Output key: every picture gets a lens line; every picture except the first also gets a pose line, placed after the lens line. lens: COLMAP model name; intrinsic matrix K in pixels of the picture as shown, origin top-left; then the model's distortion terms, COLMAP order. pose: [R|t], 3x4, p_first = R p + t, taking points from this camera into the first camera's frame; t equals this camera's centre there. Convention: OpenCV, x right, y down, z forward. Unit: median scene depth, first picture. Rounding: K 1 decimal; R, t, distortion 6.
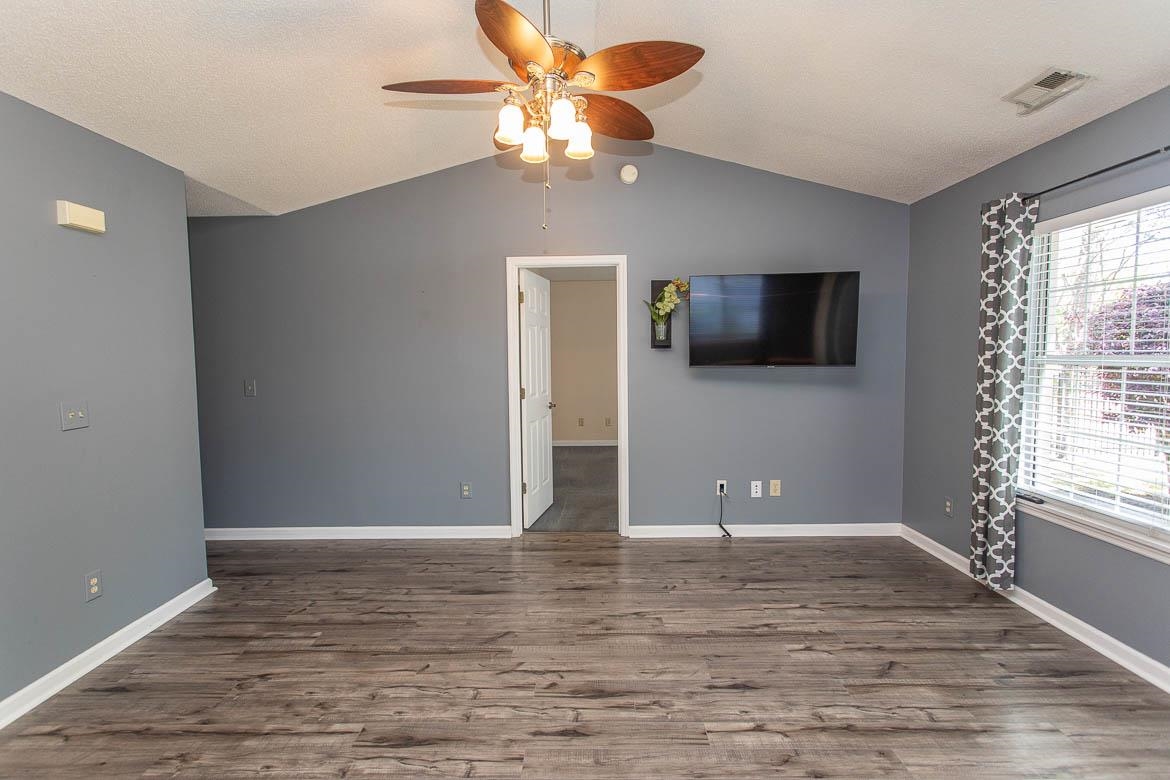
lens RADIAL K [[549.9, 0, 583.0], [0, 549.9, 385.3], [0, 0, 1]] dist [0.002251, 0.001519]
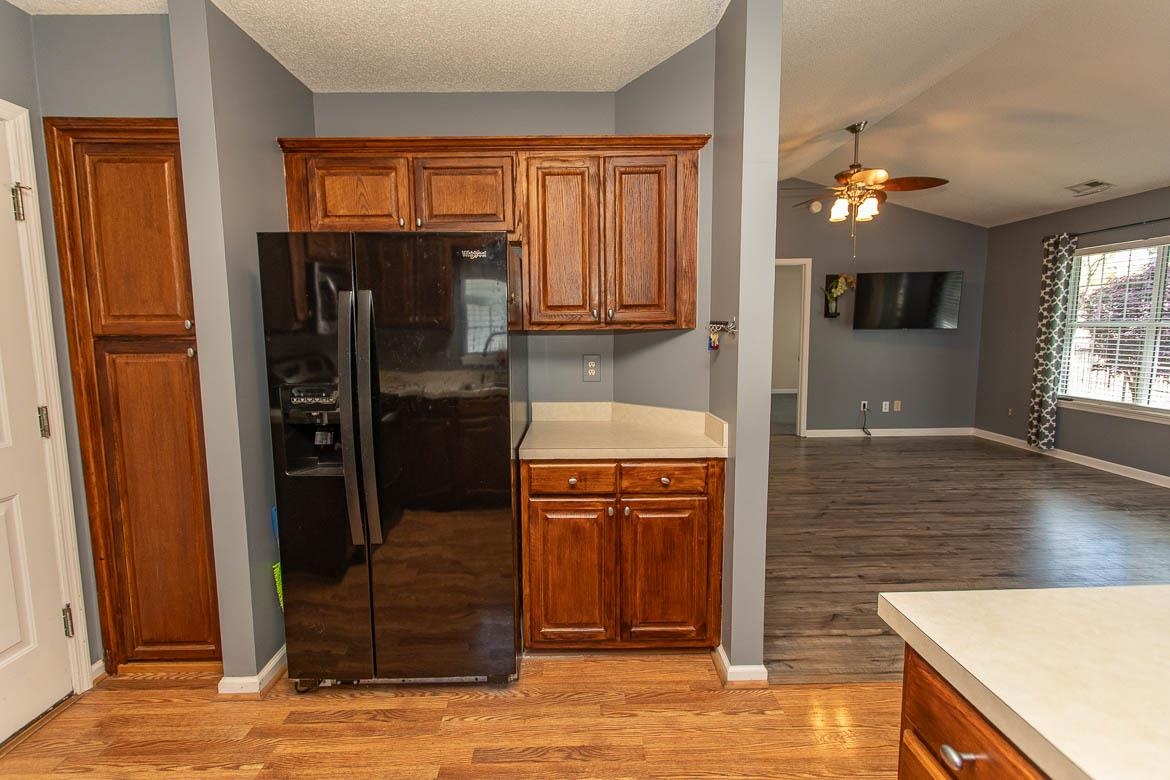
lens RADIAL K [[549.9, 0, 584.1], [0, 549.9, 384.7], [0, 0, 1]] dist [0.002251, 0.001519]
pose [[0.999407, -0.001200, 0.034403, -0.864823], [-0.000465, 0.998831, 0.048345, 0.067767], [-0.034421, -0.048332, 0.998238, -0.788570]]
